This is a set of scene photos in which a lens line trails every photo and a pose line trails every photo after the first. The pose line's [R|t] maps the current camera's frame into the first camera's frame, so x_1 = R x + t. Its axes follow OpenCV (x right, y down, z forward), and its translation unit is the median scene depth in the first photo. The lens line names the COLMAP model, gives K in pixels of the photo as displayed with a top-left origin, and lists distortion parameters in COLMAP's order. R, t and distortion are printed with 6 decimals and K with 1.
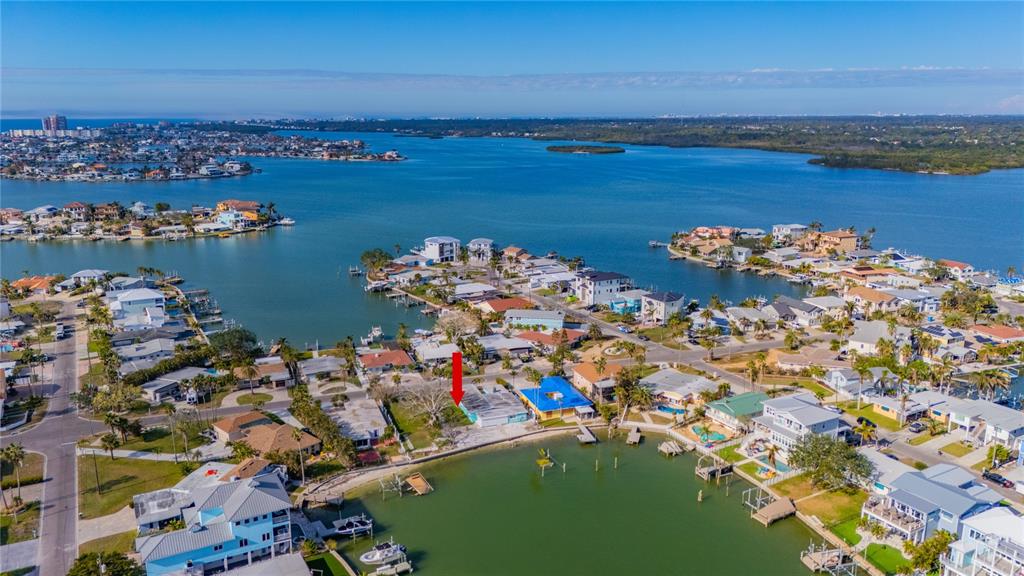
lens RADIAL K [[743.0, 0, 512.0], [0, 743.0, 288.0], [0, 0, 1]] dist [0.093755, -0.111072]
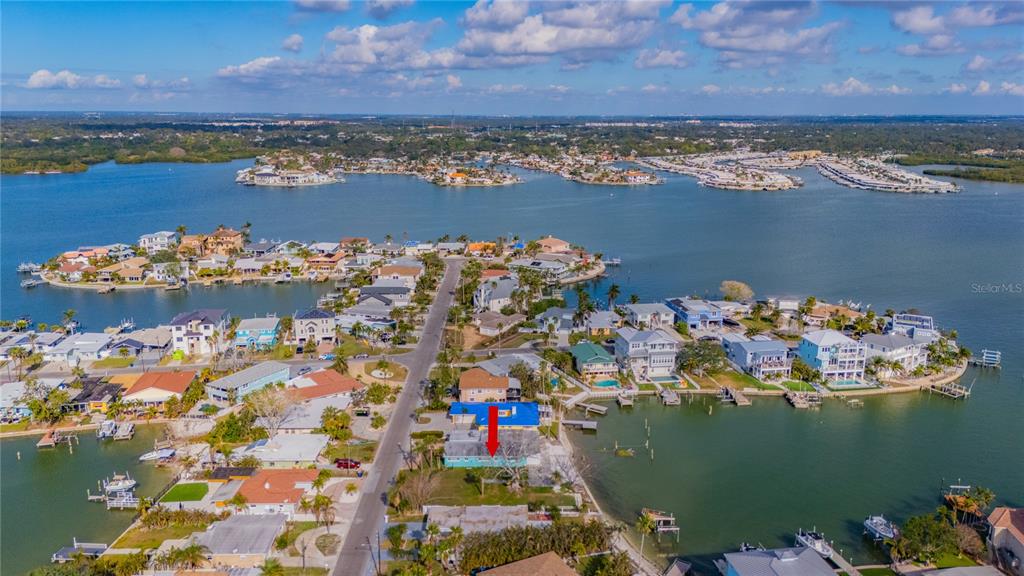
lens RADIAL K [[743.0, 0, 512.0], [0, 743.0, 288.0], [0, 0, 1]] dist [0.093755, -0.111072]
pose [[0.340947, -0.216352, 0.914848, -0.562638], [0.212640, 0.965684, 0.149127, -0.107703], [-0.915718, 0.143688, 0.375252, 0.448626]]
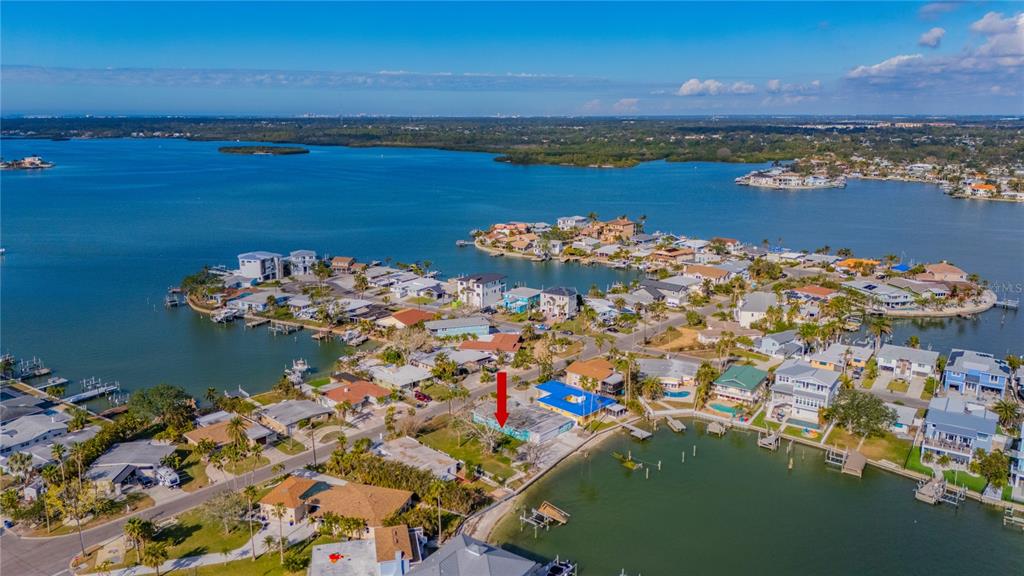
lens RADIAL K [[743.0, 0, 512.0], [0, 743.0, 288.0], [0, 0, 1]] dist [0.093755, -0.111072]
pose [[0.895940, -0.101713, 0.432373, -0.314505], [0.101646, 0.994547, 0.023334, -0.024896], [-0.432389, 0.023044, 0.901393, 0.102521]]
